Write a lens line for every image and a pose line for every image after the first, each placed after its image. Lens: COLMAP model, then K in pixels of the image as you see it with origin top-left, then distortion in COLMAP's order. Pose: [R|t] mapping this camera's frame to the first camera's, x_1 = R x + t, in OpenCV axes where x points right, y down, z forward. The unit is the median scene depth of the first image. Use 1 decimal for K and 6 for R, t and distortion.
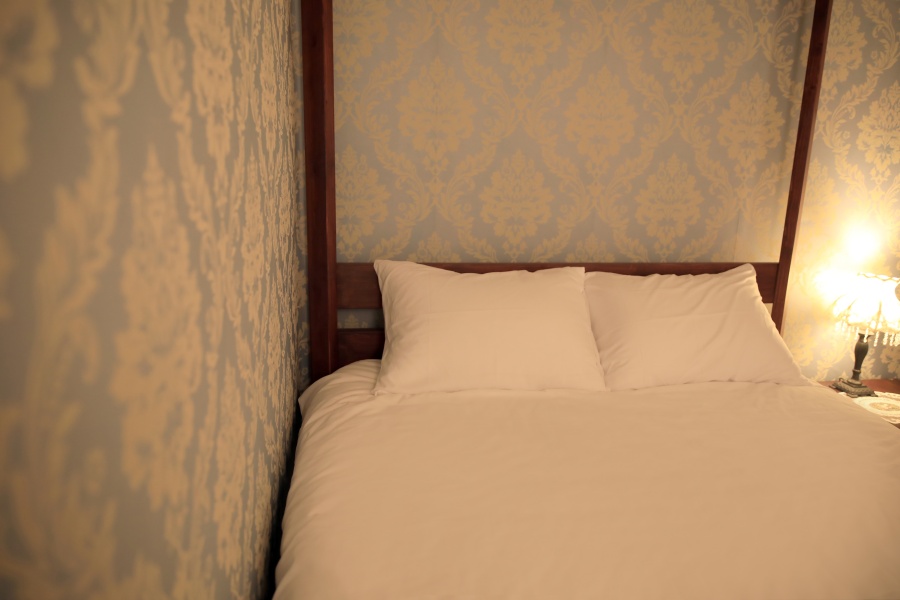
lens RADIAL K [[624.4, 0, 451.0], [0, 624.4, 291.4], [0, 0, 1]] dist [-0.030389, 0.002757]
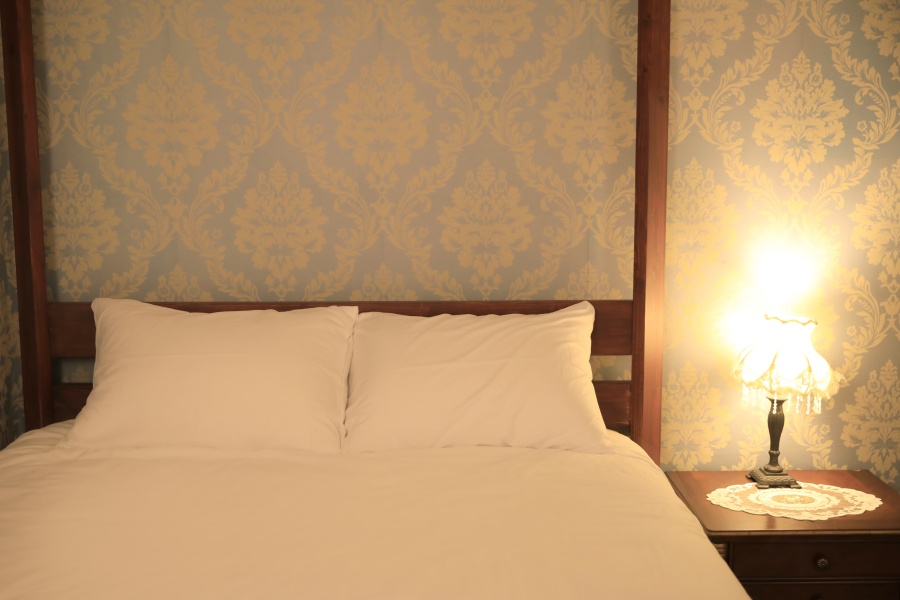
lens RADIAL K [[1157.9, 0, 449.1], [0, 1157.9, 303.9], [0, 0, 1]] dist [-0.032478, 0.000000]
pose [[0.989534, -0.009295, -0.144000, 0.532518], [-0.003313, 0.996196, -0.087073, 0.083945], [0.144261, 0.086639, 0.985740, -0.417607]]
